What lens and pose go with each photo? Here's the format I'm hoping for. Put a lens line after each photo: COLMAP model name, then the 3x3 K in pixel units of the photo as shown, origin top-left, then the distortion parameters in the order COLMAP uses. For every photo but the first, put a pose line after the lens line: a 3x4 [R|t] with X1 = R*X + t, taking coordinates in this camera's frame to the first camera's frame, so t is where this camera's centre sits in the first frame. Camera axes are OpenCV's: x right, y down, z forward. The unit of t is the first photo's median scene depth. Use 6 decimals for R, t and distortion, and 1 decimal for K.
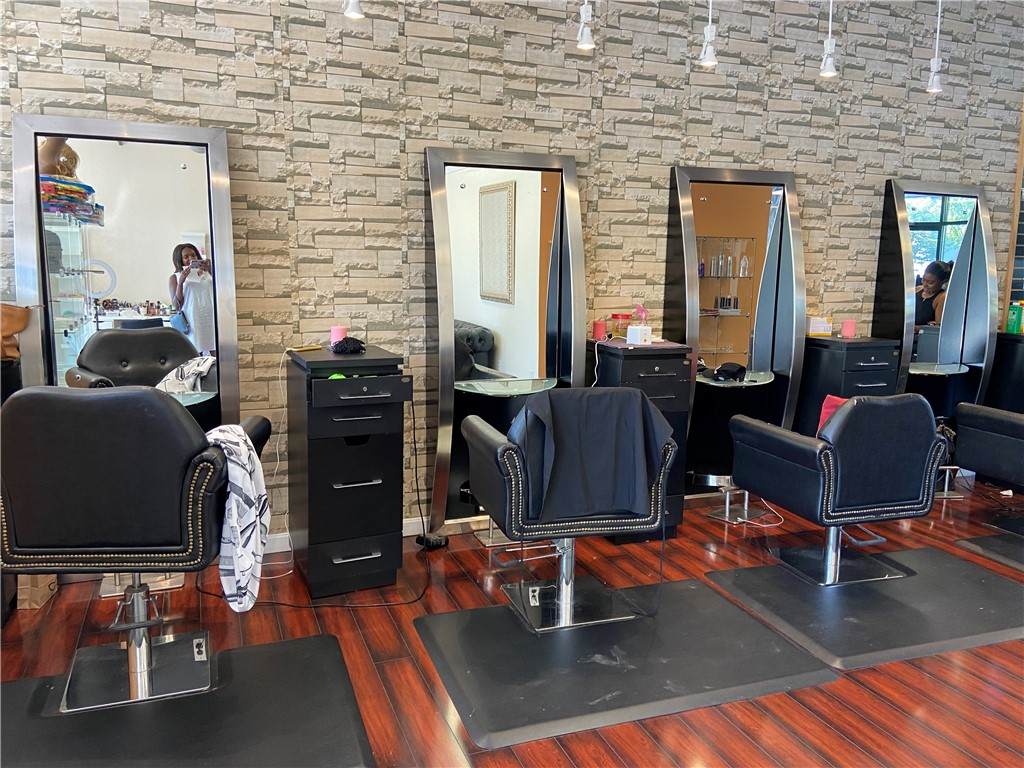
lens RADIAL K [[768.4, 0, 513.8], [0, 768.4, 377.7], [0, 0, 1]] dist [0.146855, -0.212572]
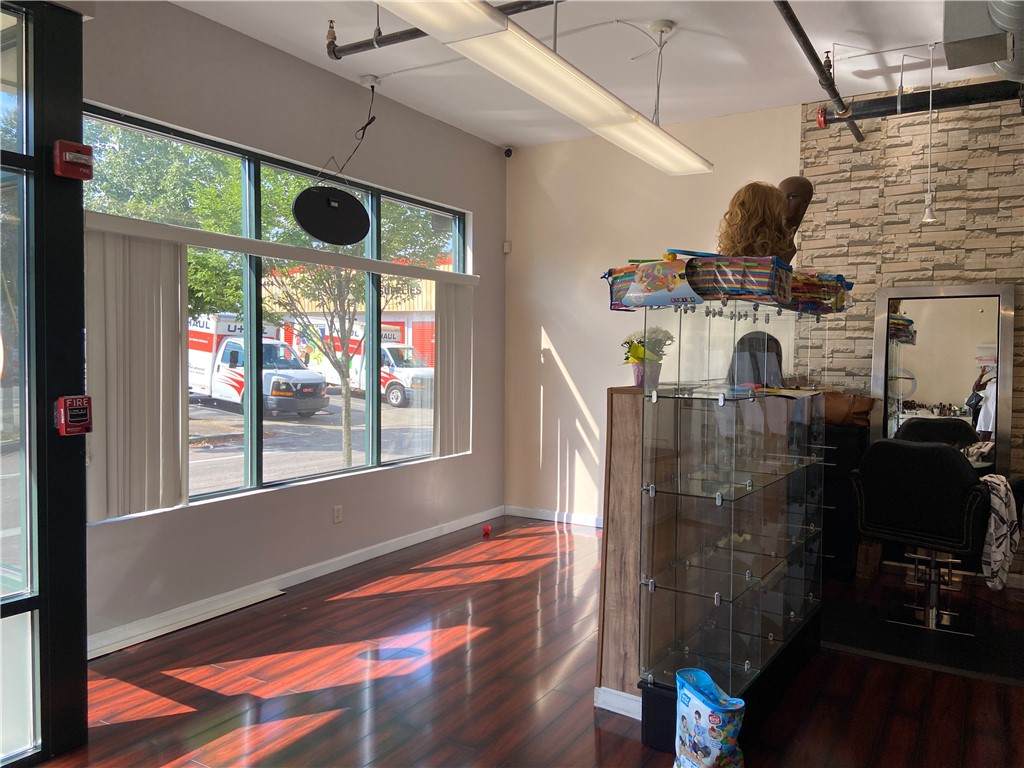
lens RADIAL K [[768.4, 0, 513.8], [0, 768.4, 377.7], [0, 0, 1]] dist [0.146855, -0.212572]
pose [[0.600295, 0.020723, -0.799510, 0.257236], [-0.127545, 0.989351, -0.070121, 0.080822], [0.789543, 0.144067, 0.596546, -0.600848]]
